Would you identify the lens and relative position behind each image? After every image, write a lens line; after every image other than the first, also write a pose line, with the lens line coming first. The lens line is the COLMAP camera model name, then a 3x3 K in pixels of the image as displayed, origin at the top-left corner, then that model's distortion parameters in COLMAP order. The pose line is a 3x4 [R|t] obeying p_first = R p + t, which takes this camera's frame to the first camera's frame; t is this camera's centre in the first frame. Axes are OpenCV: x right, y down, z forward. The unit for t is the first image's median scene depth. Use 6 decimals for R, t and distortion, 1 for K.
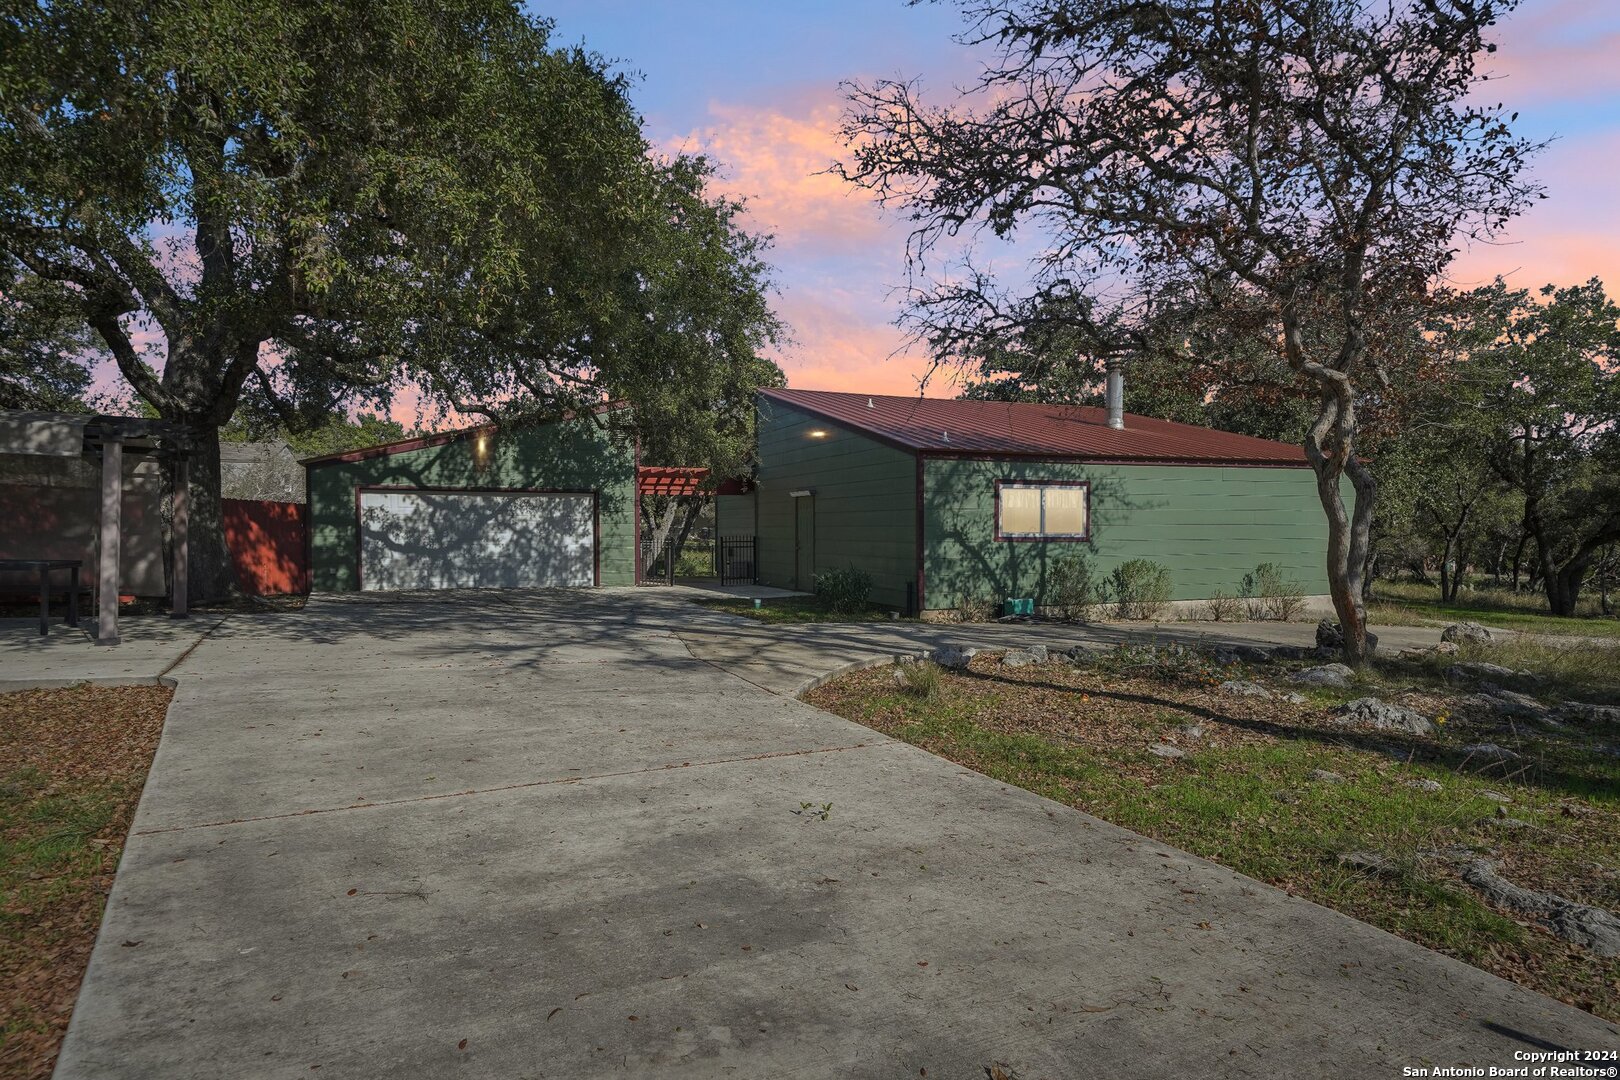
lens RADIAL K [[961.2, 0, 812.0], [0, 961.2, 543.6], [0, 0, 1]] dist [0.030323, 0.000477]
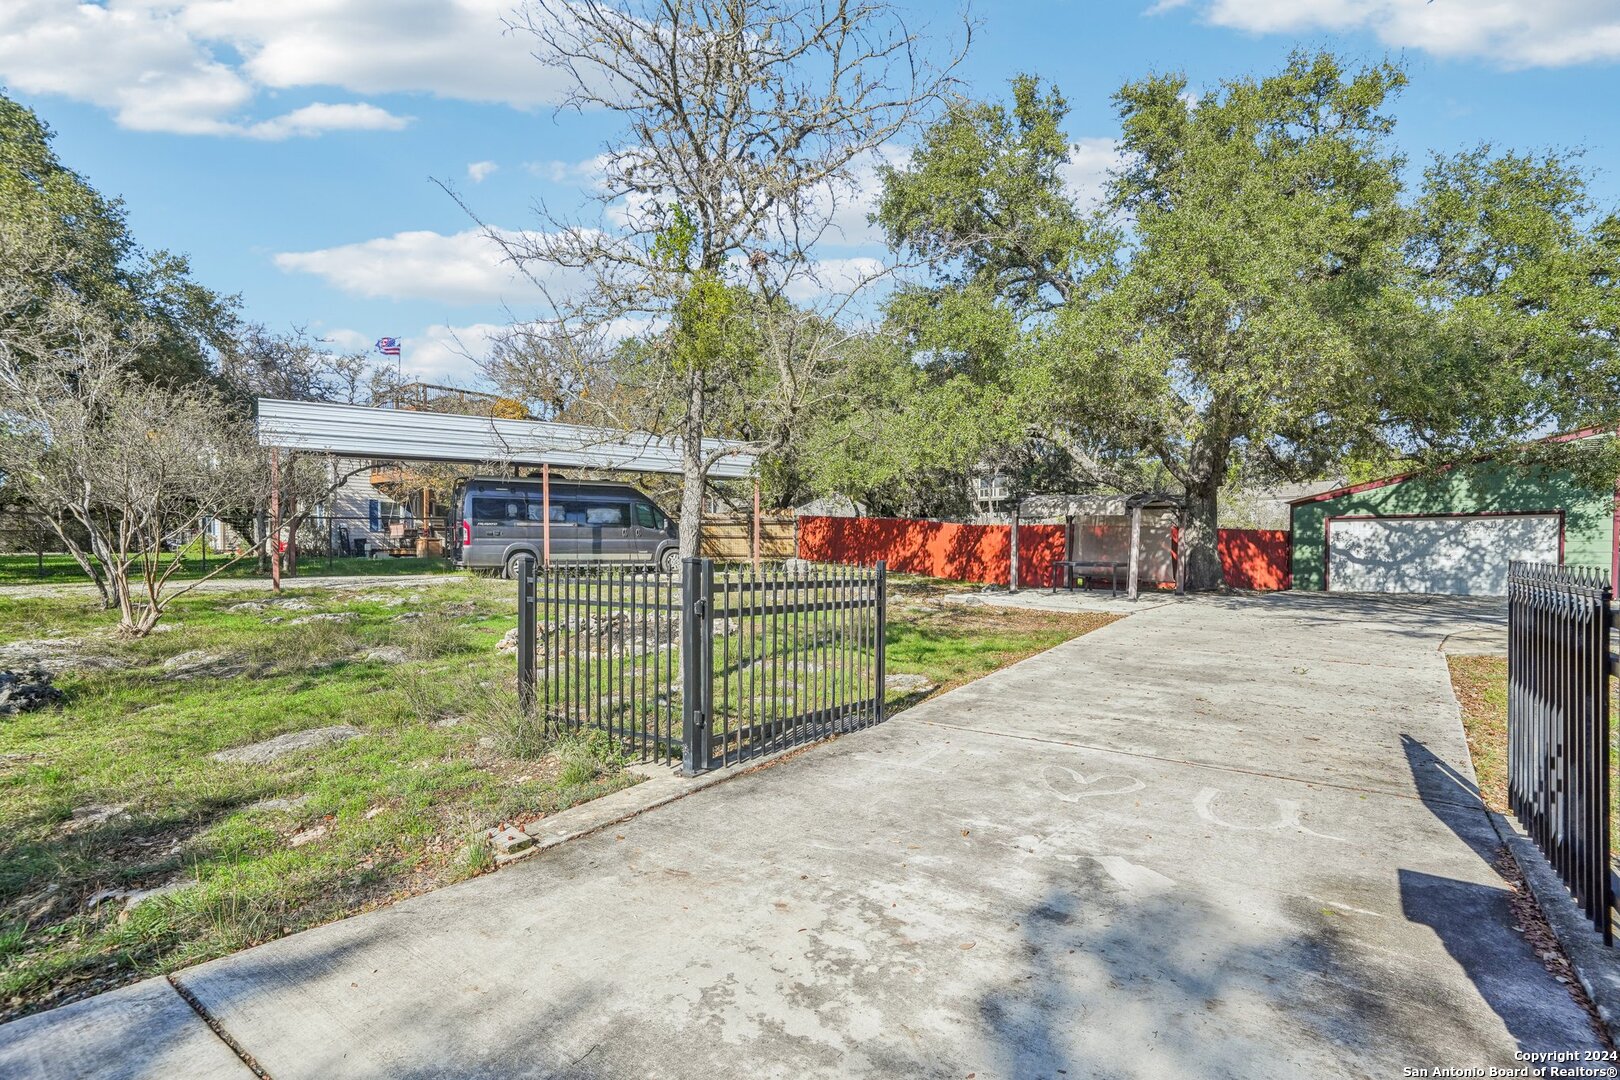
lens RADIAL K [[748.6, 0, 795.3], [0, 748.6, 574.5], [0, 0, 1]] dist [-0.002296, 0.000391]
pose [[0.397629, 0.025610, -0.917189, 0.225453], [-0.007575, 0.999668, 0.024629, 0.003469], [0.917515, -0.002846, 0.397691, -0.154667]]
